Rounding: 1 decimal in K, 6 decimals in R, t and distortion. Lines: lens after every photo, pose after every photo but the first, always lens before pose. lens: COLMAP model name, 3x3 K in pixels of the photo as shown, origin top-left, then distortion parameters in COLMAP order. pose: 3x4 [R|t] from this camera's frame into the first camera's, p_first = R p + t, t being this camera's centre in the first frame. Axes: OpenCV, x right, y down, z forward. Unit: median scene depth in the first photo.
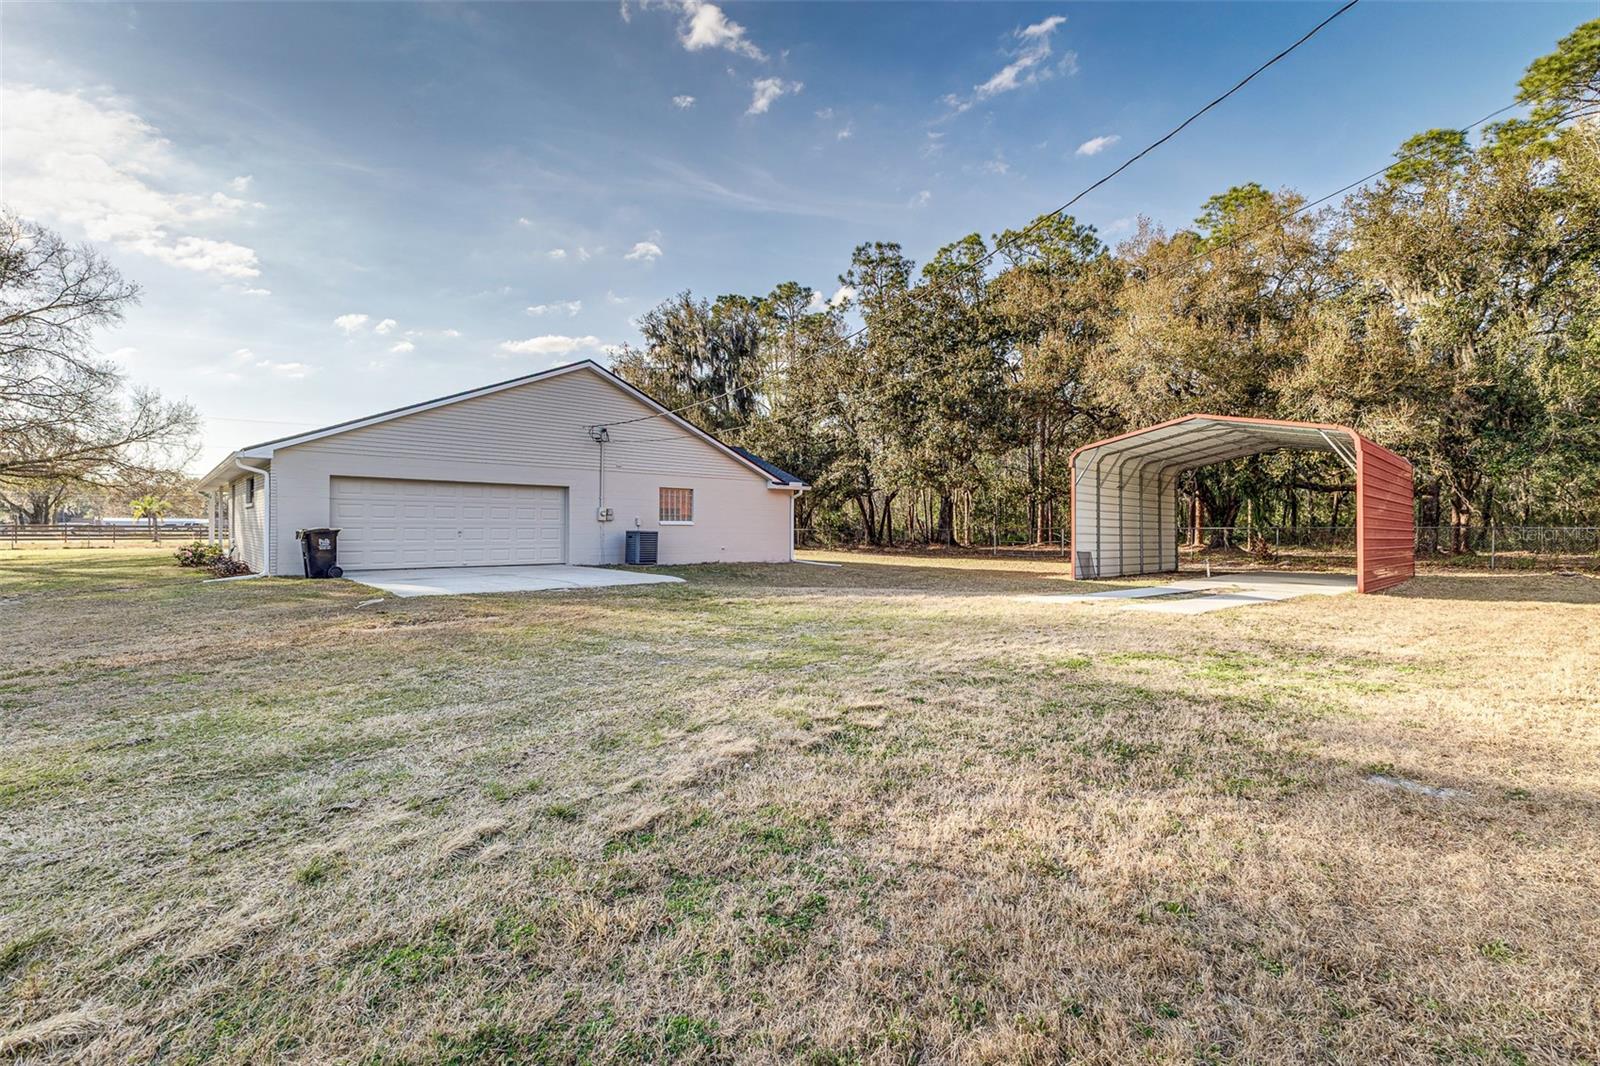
lens RADIAL K [[706.6, 0, 807.7], [0, 706.6, 529.1], [0, 0, 1]] dist [-0.000747, -0.000477]
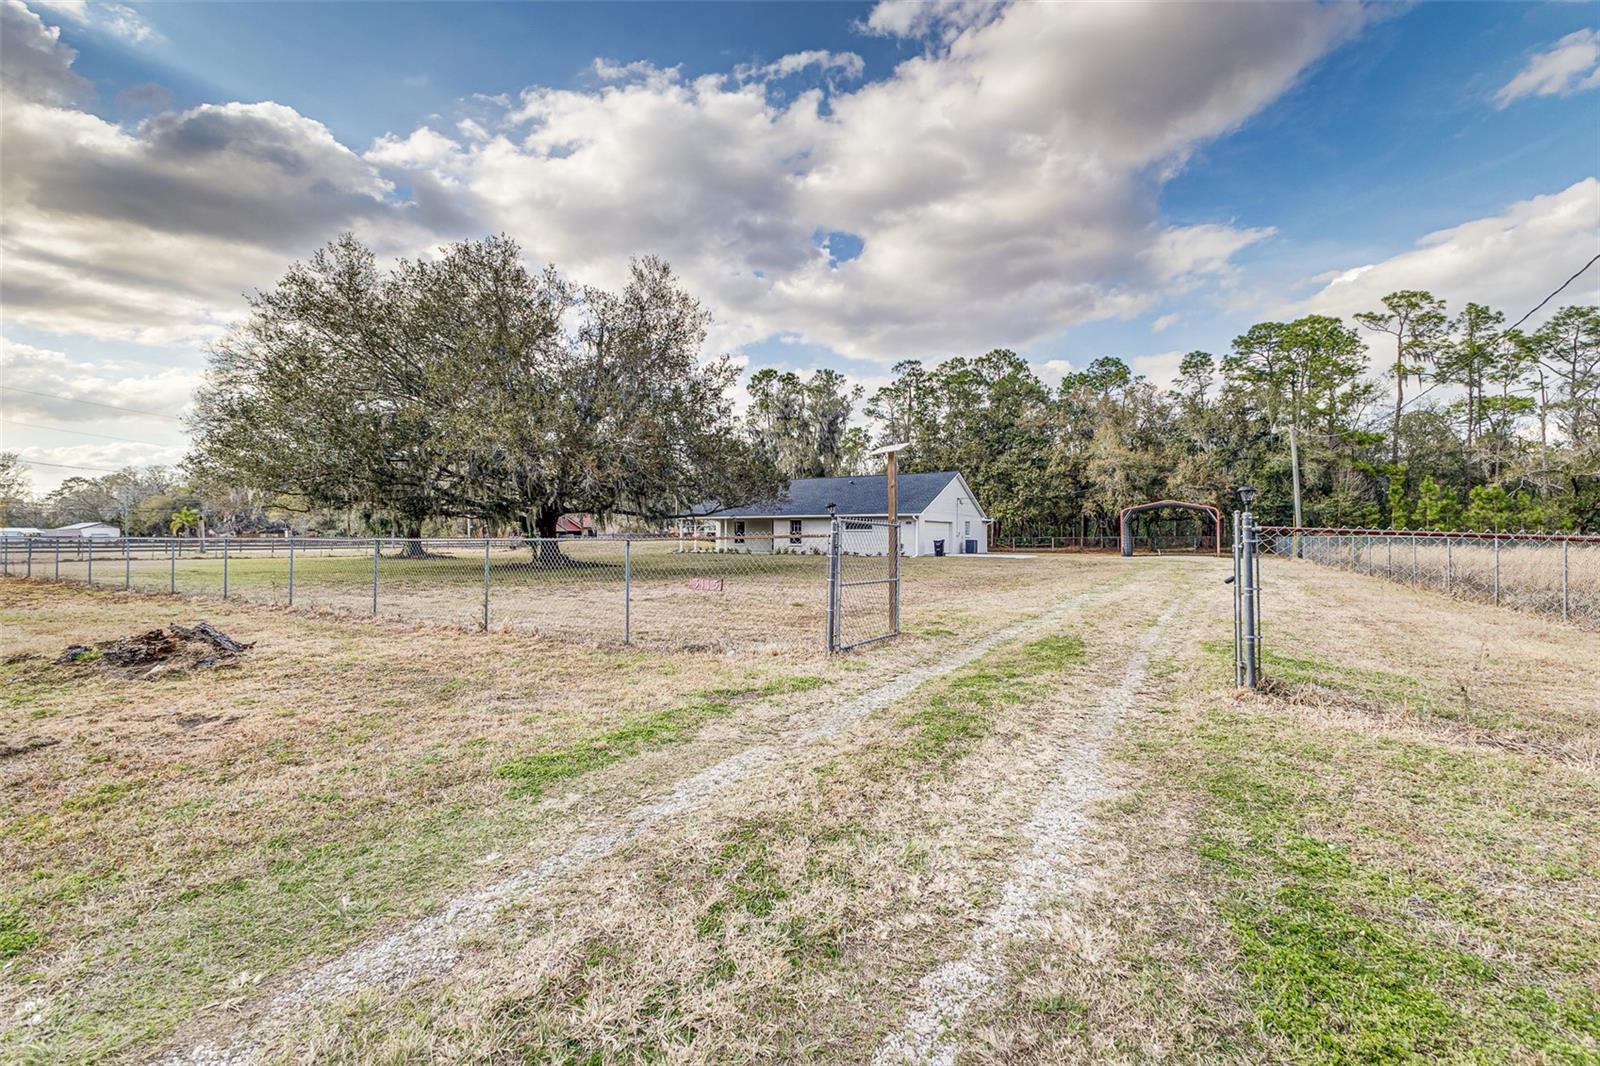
lens RADIAL K [[706.6, 0, 807.7], [0, 706.6, 529.1], [0, 0, 1]] dist [-0.000747, -0.000477]
pose [[0.954721, -0.000489, 0.297503, -1.257345], [0.003401, 0.999951, -0.009269, -0.011000], [-0.297484, 0.009861, 0.954676, -0.977261]]
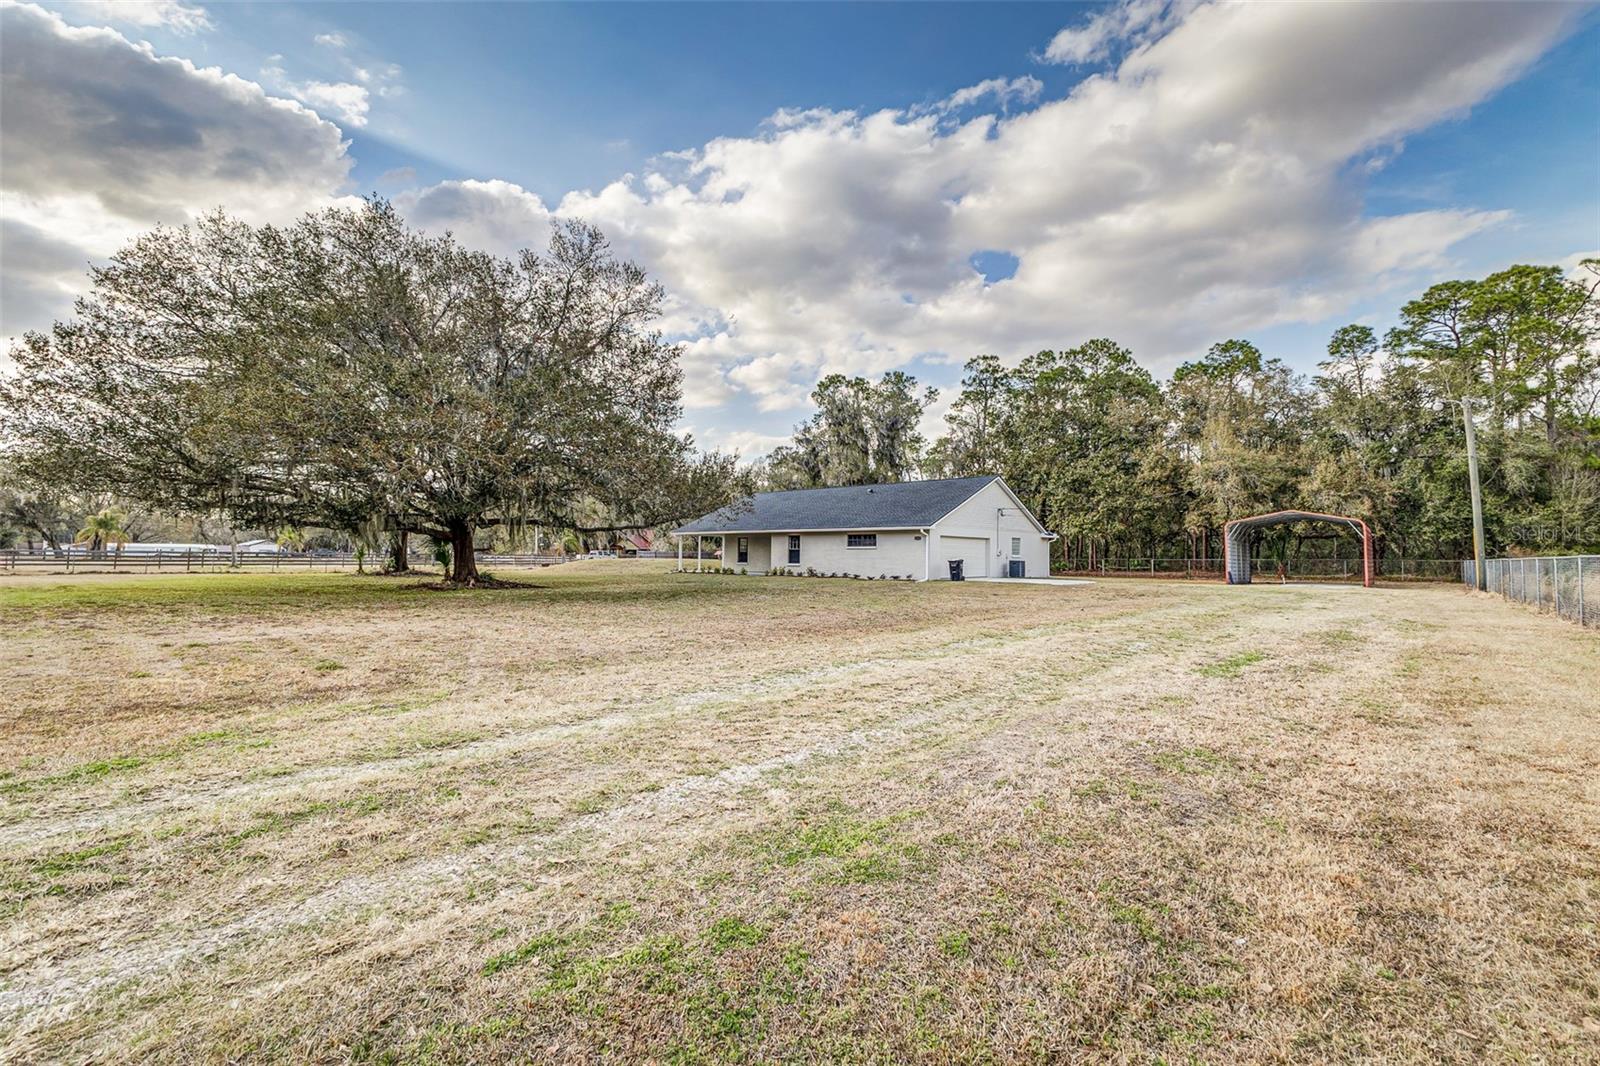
lens RADIAL K [[706.6, 0, 807.7], [0, 706.6, 529.1], [0, 0, 1]] dist [-0.000747, -0.000477]
pose [[0.994265, 0.007396, 0.106687, -0.860340], [-0.003397, 0.999287, -0.037612, -0.006844], [-0.106889, 0.037034, 0.993581, -0.756940]]
